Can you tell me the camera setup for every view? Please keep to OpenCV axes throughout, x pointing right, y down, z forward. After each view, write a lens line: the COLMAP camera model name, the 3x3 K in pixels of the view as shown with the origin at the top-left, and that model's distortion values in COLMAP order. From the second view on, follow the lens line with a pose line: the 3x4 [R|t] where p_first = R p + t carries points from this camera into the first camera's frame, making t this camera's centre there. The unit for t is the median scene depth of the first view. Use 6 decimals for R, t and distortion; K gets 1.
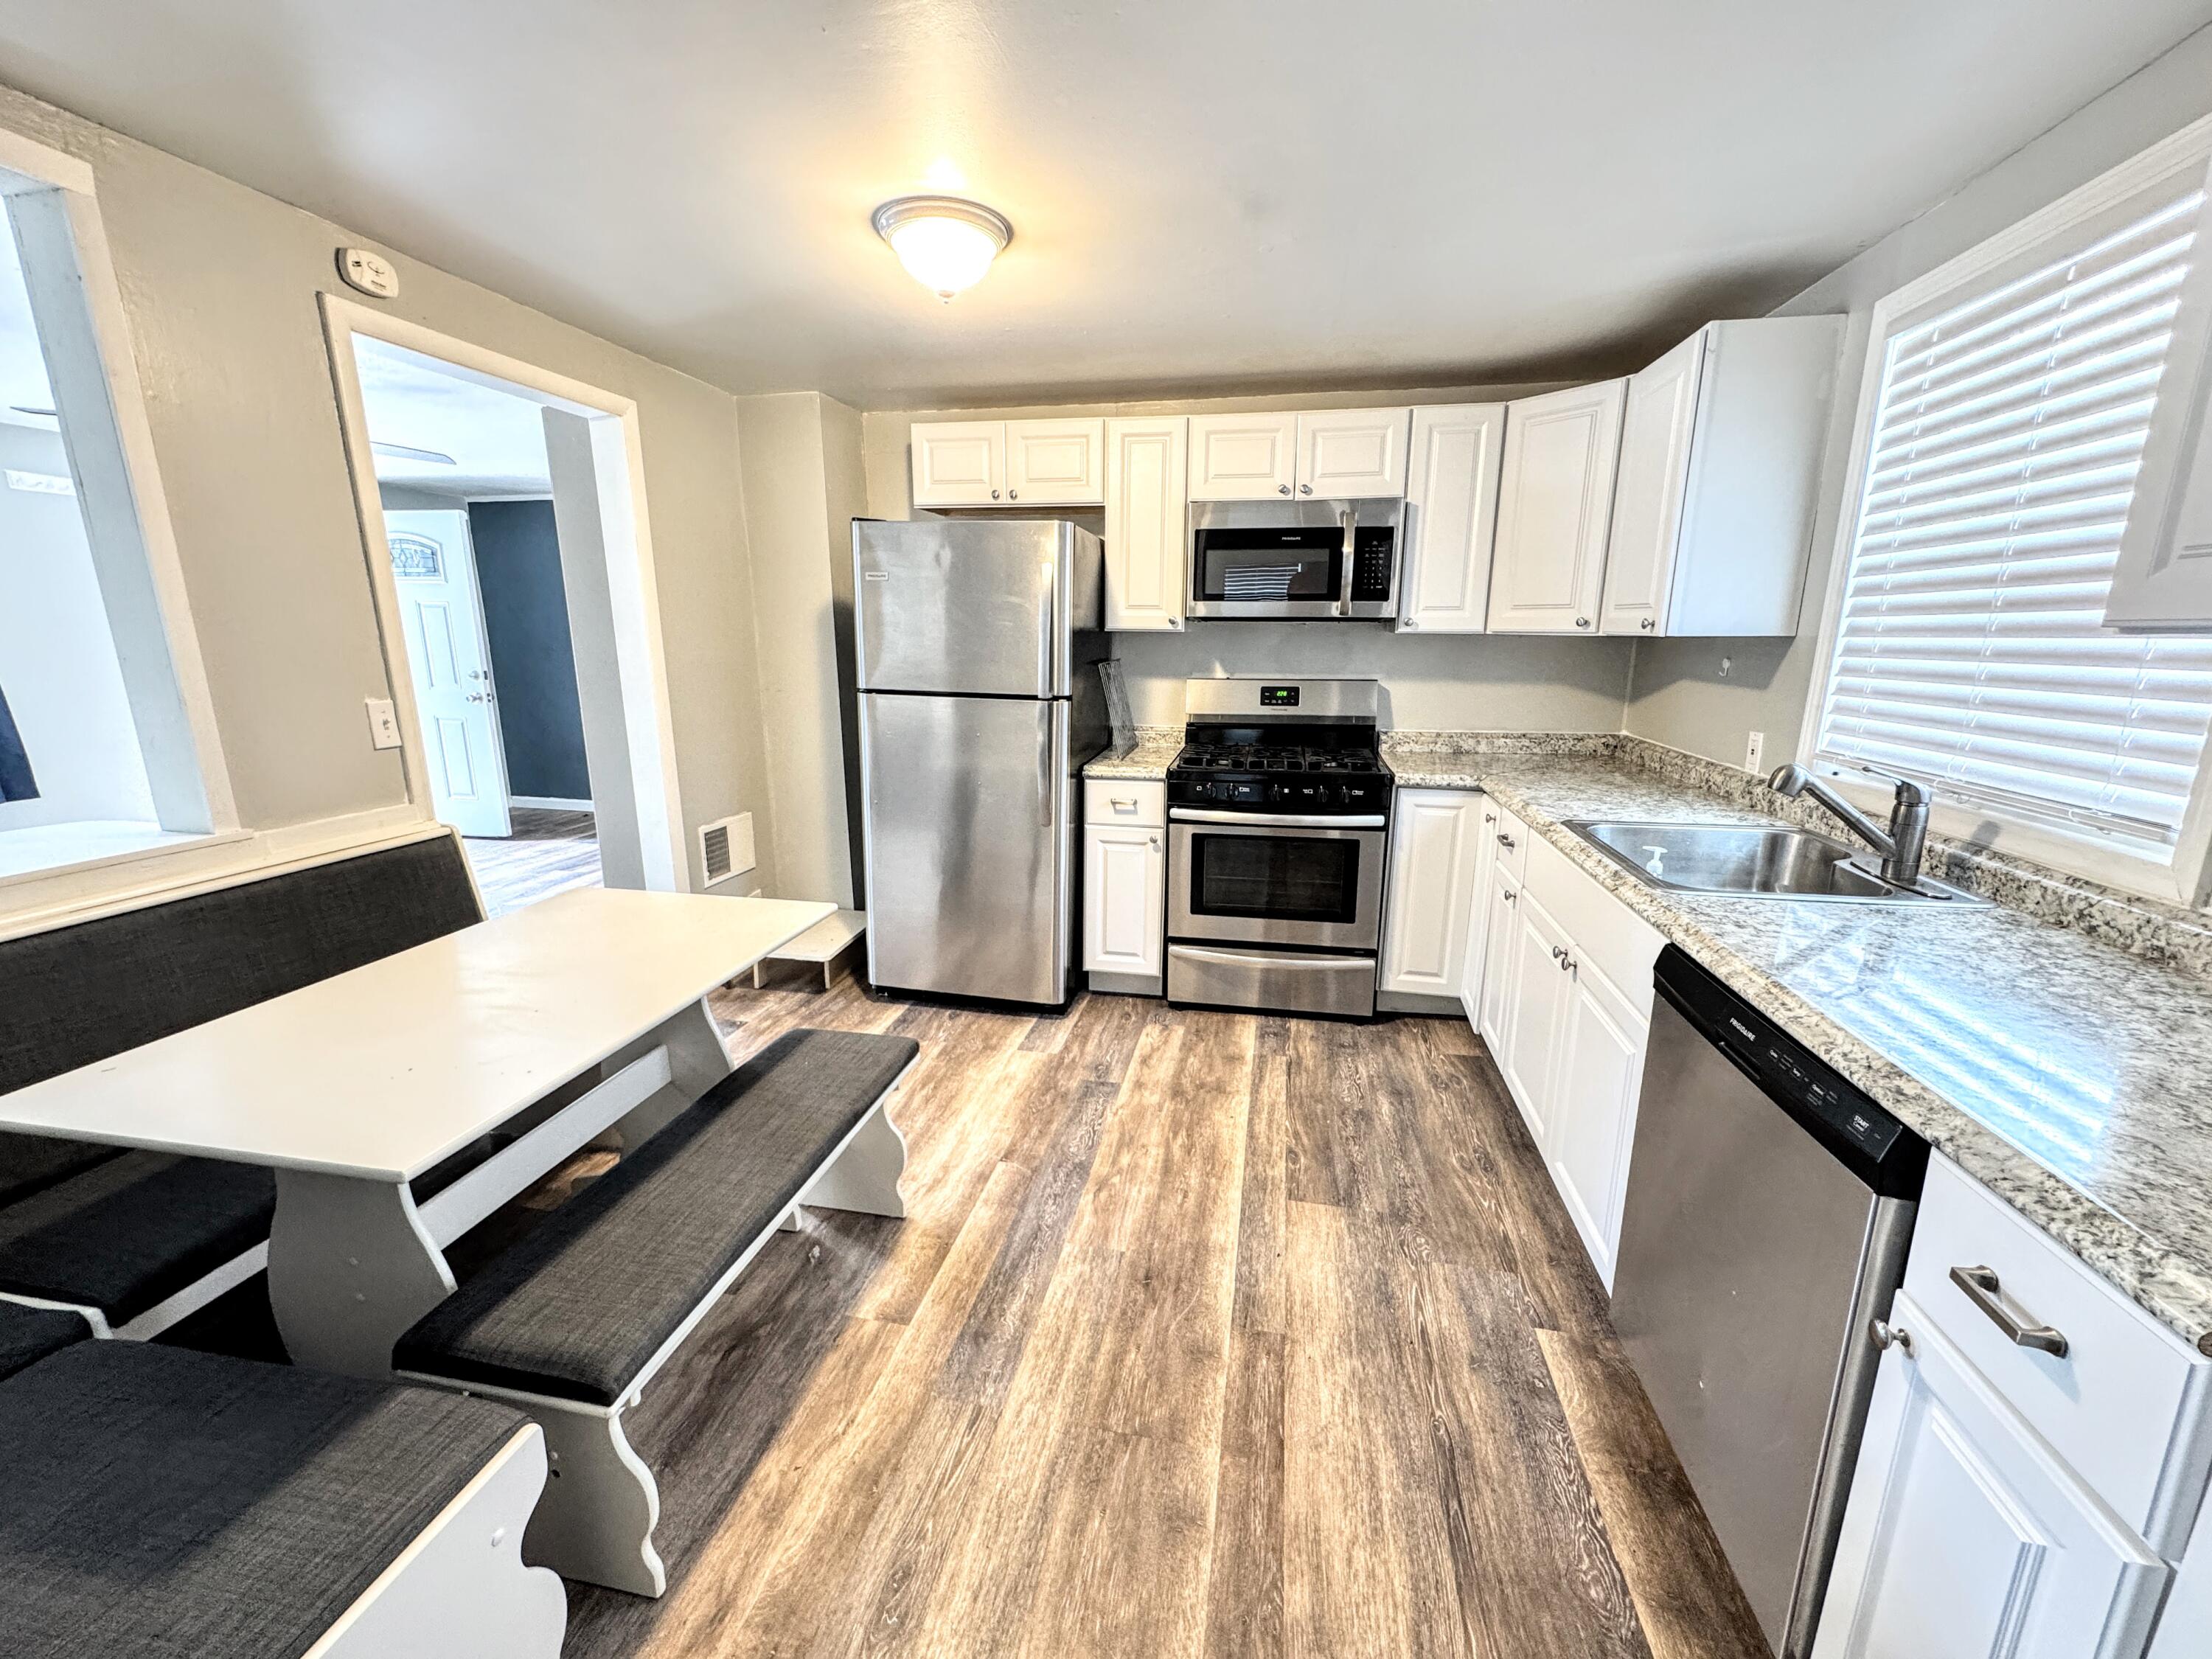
lens RADIAL K [[887.7, 0, 1111.5], [0, 887.7, 828.7], [0, 0, 1]] dist [-0.001457, -0.000057]
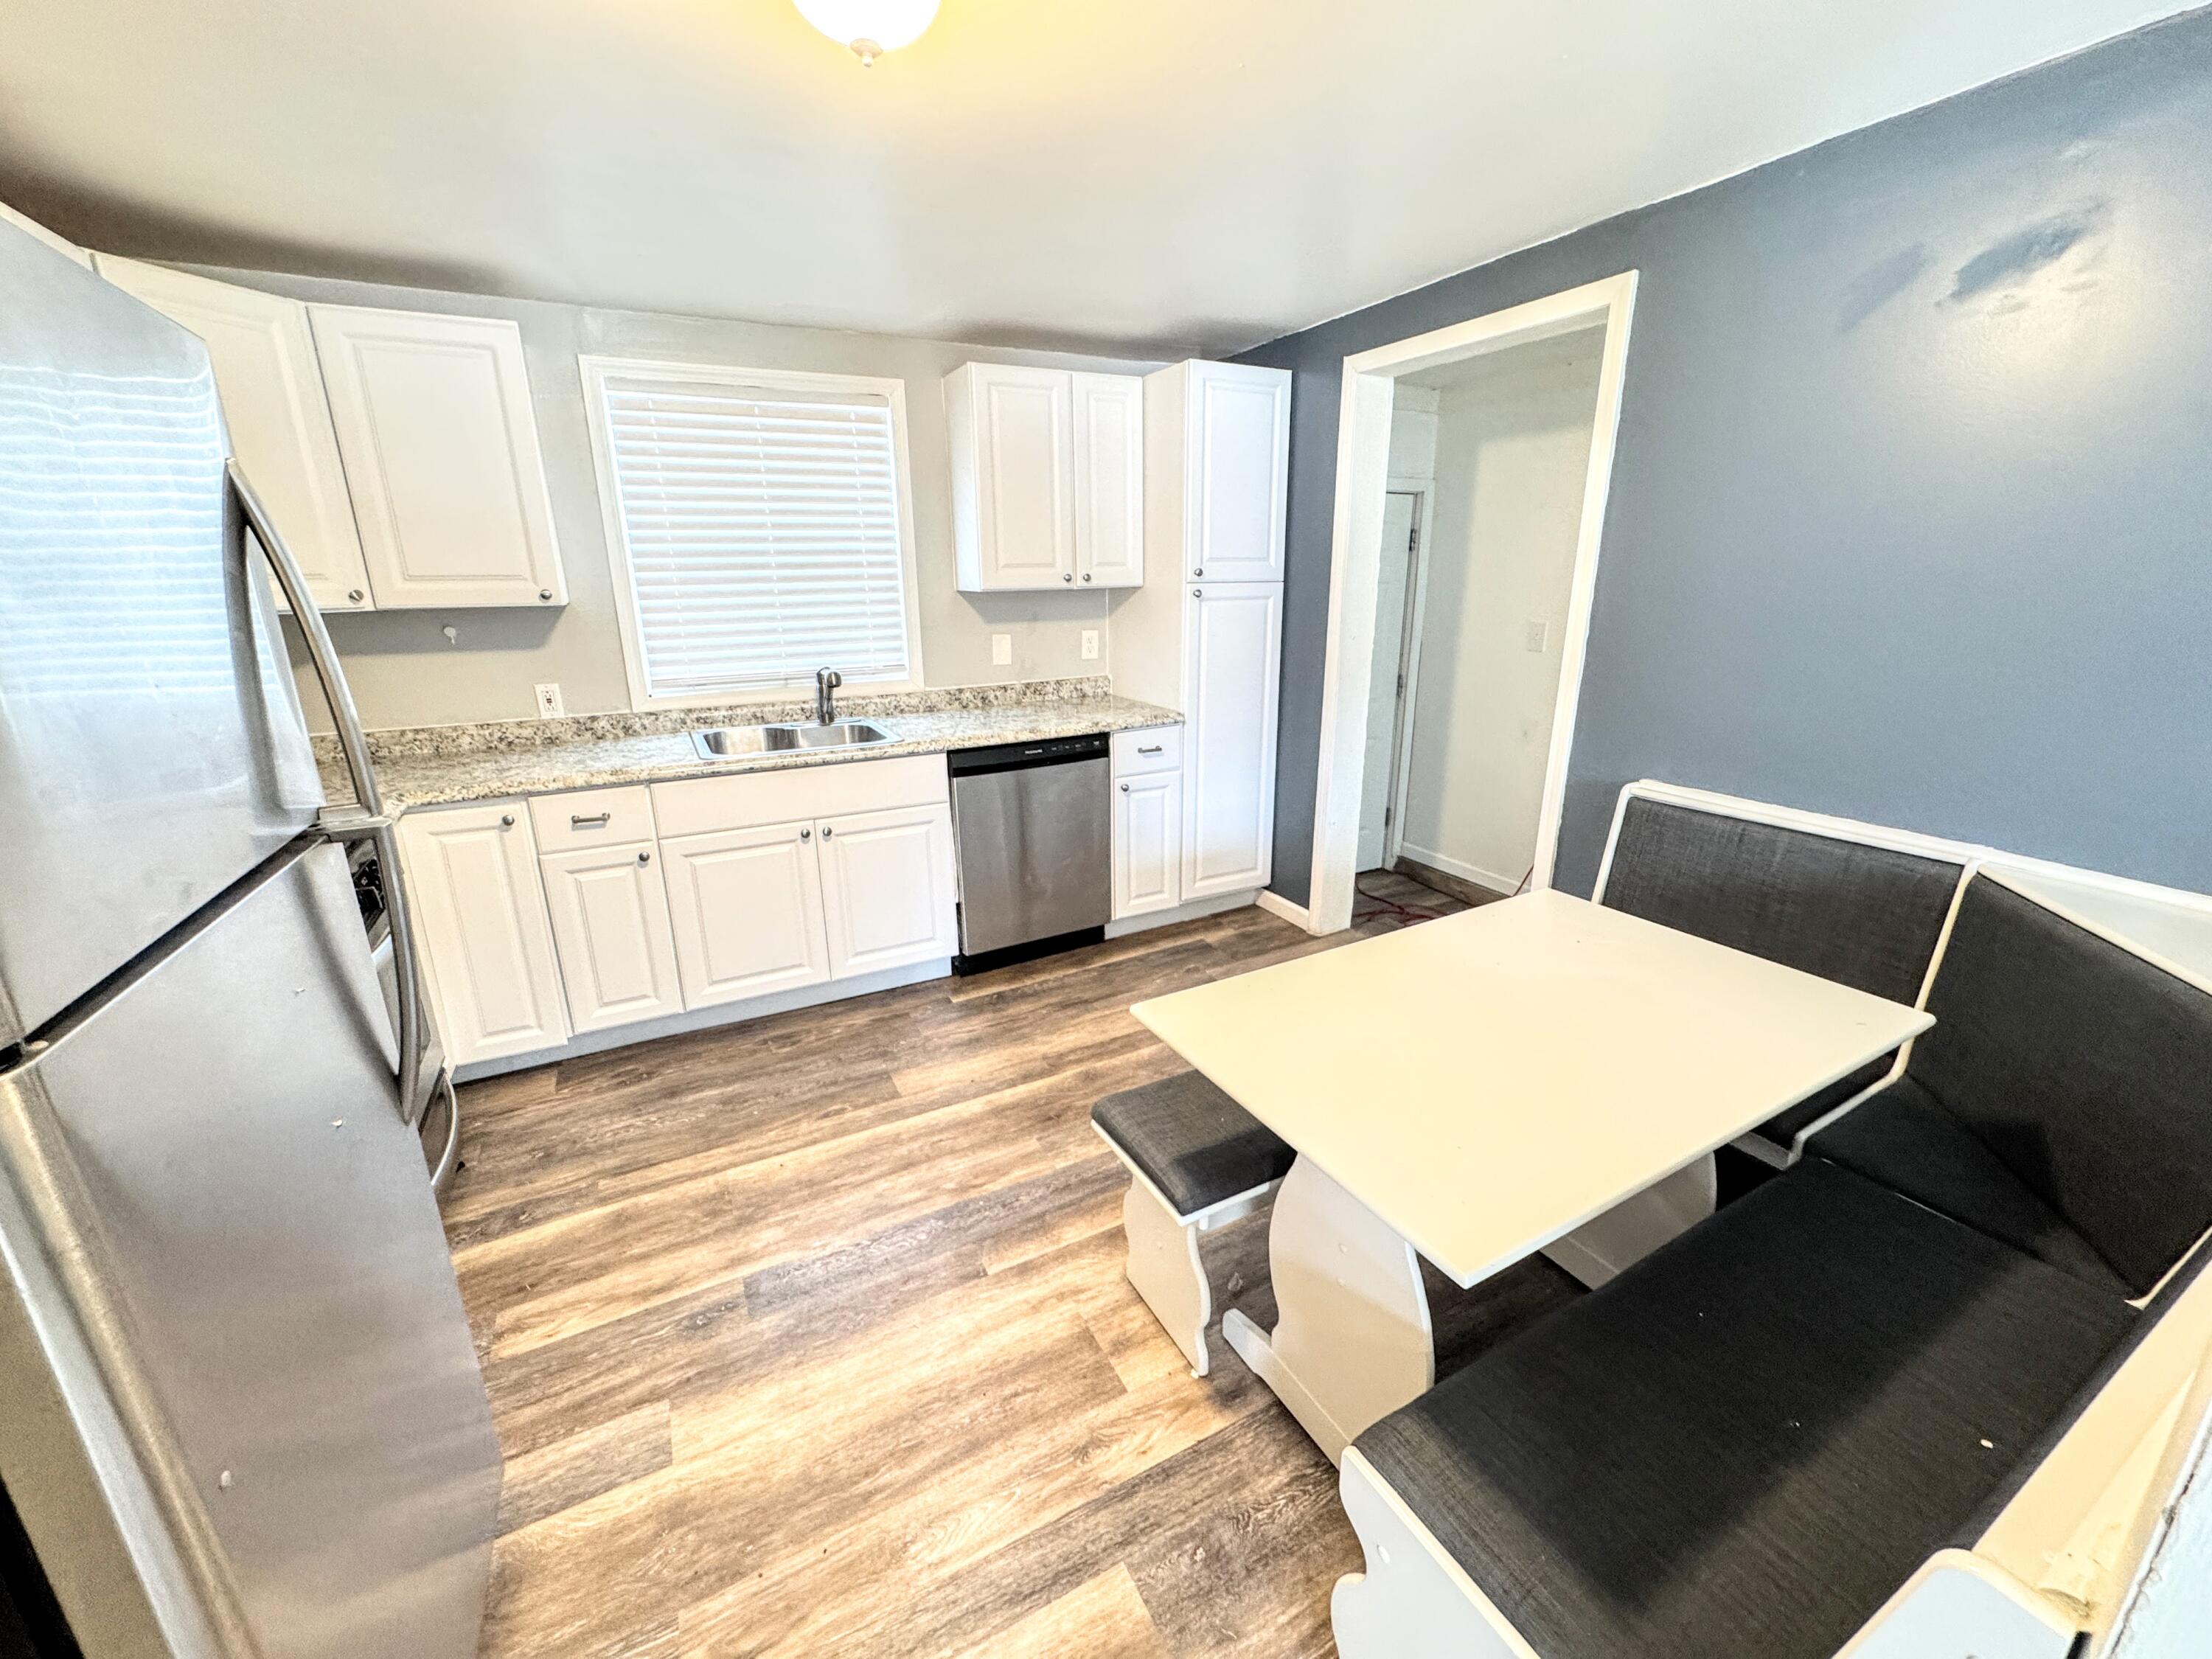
lens RADIAL K [[887.7, 0, 1106.6], [0, 887.7, 831.0], [0, 0, 1]] dist [-0.001457, -0.000057]
pose [[-0.630916, -0.215953, 0.745191, -0.739734], [0.176635, 0.895278, 0.408996, -0.312206], [-0.755477, 0.389669, -0.526700, 1.237687]]
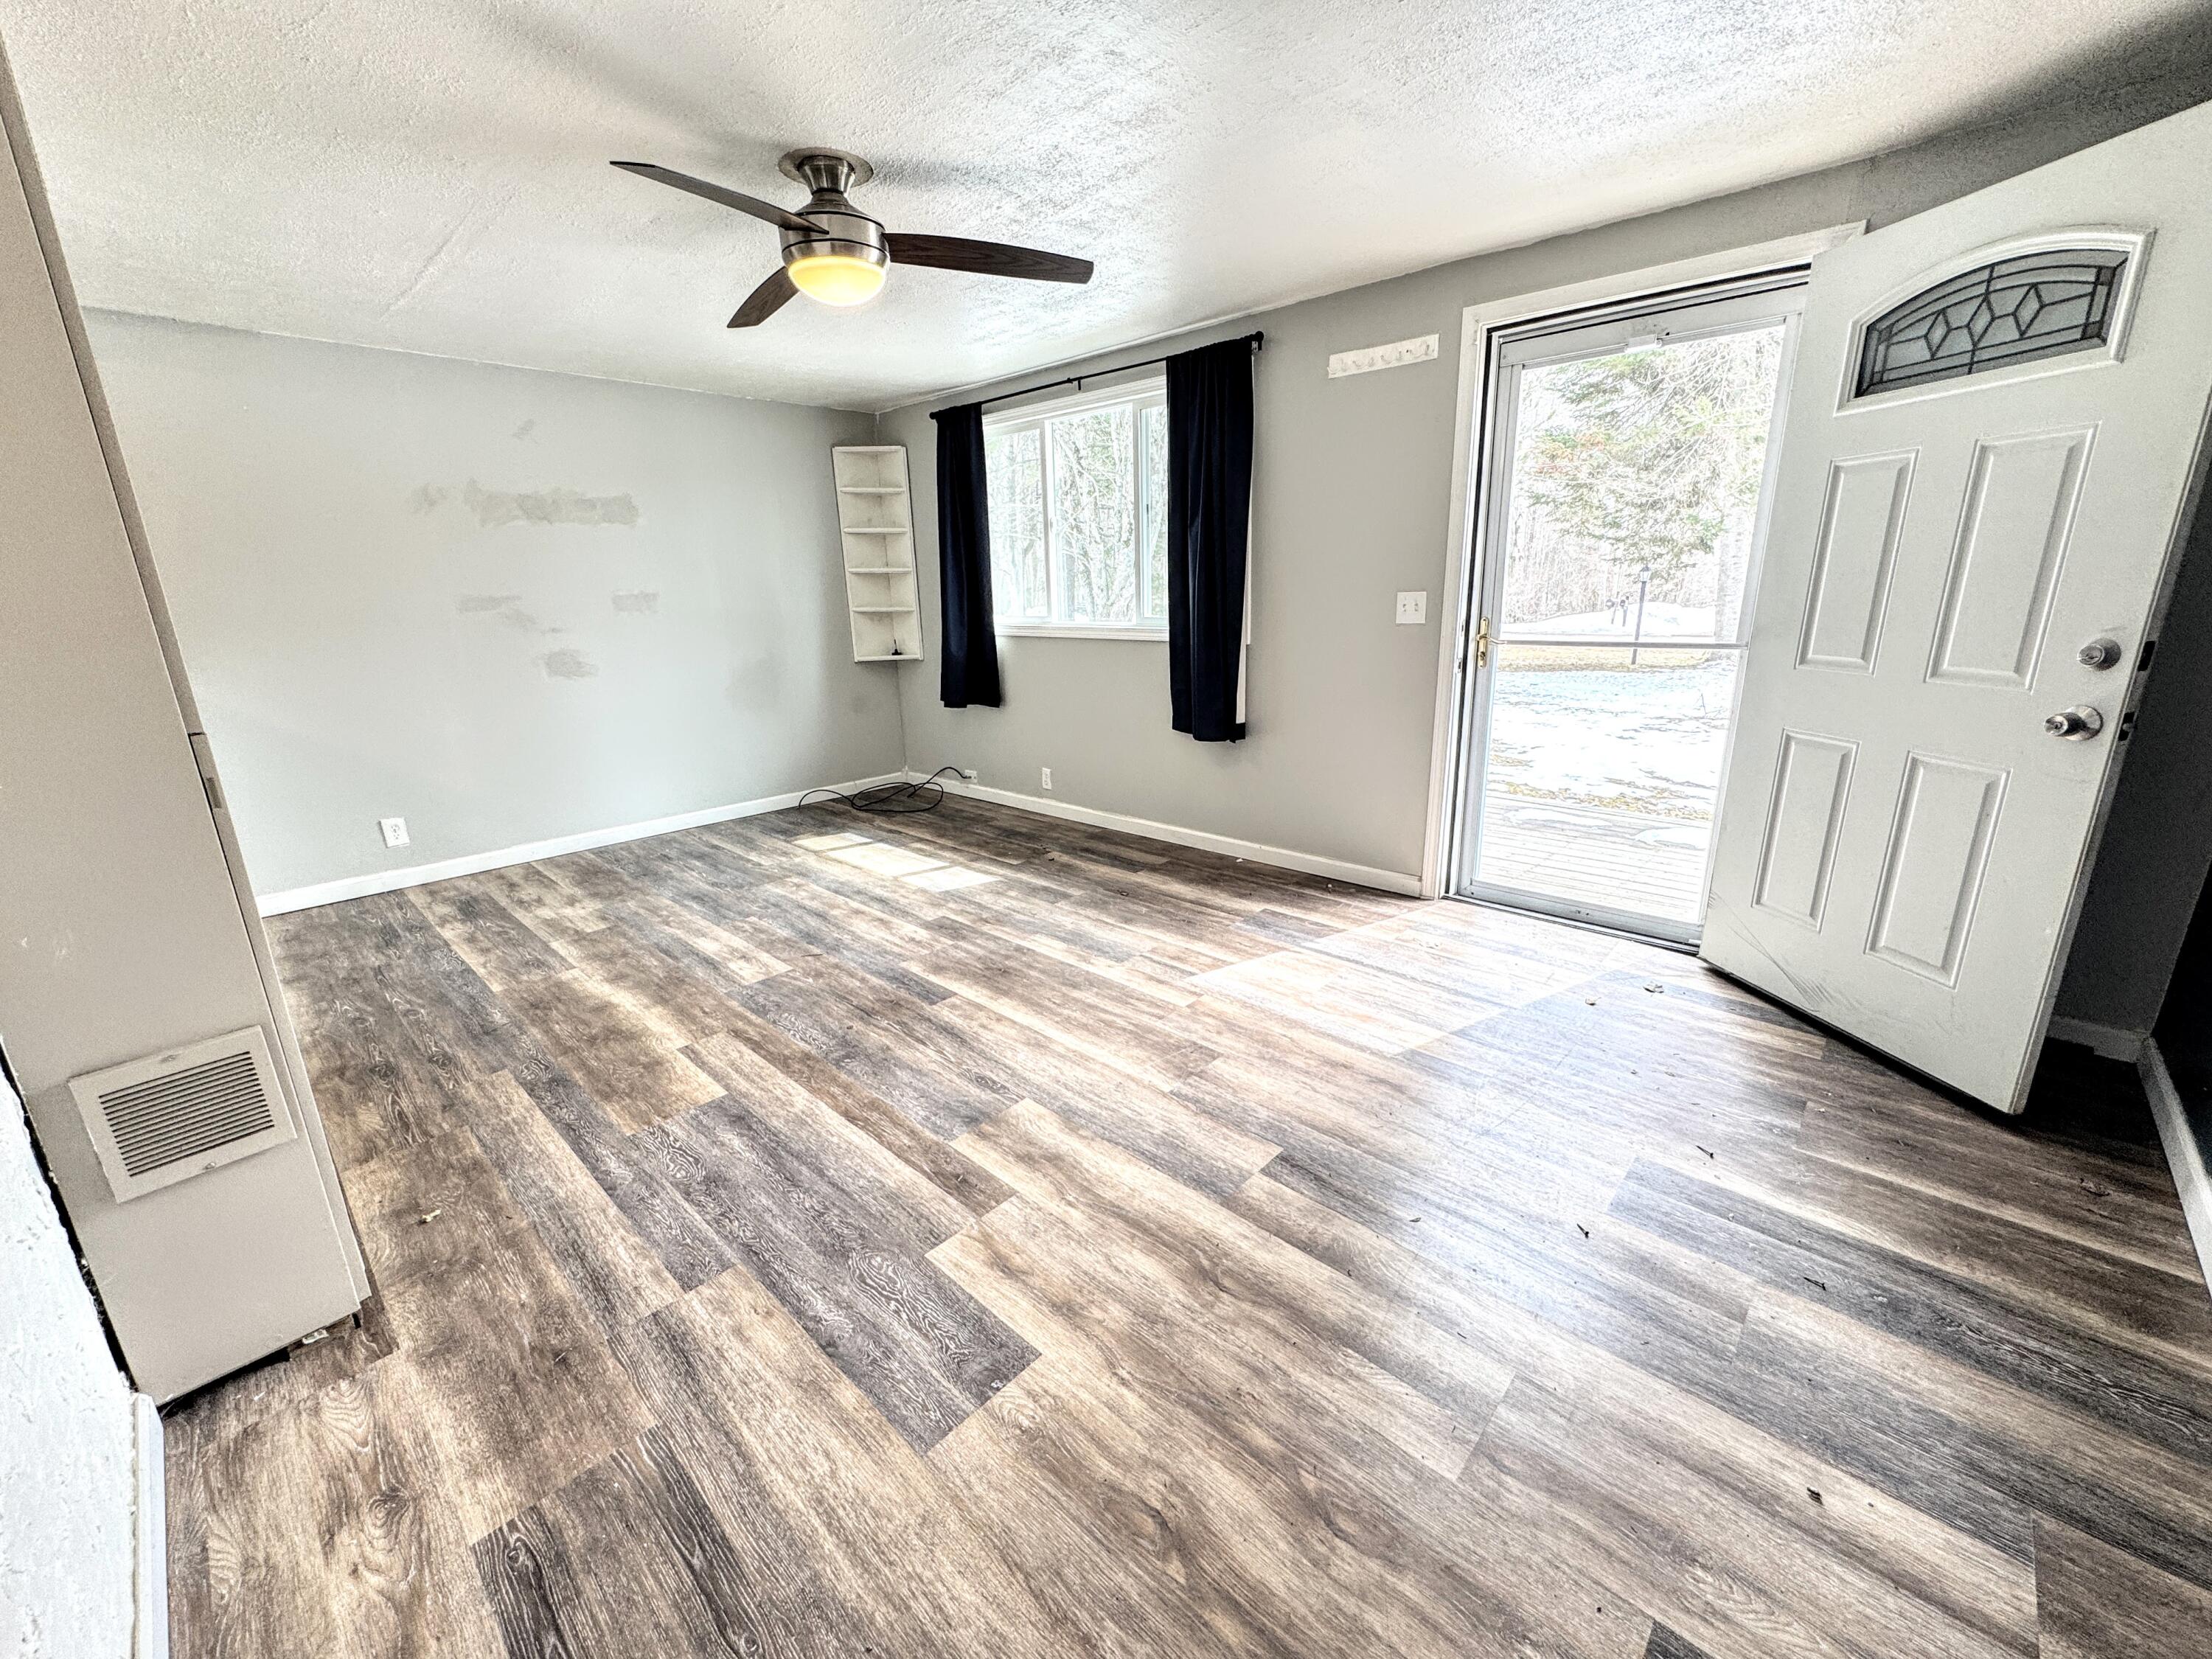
lens RADIAL K [[887.7, 0, 1106.3], [0, 887.7, 827.4], [0, 0, 1]] dist [-0.001457, -0.000057]
pose [[-0.532232, 0.234520, -0.813468, 0.446978], [-0.161935, 0.914923, 0.369719, -0.148861], [0.830967, 0.328505, -0.448974, 0.881231]]
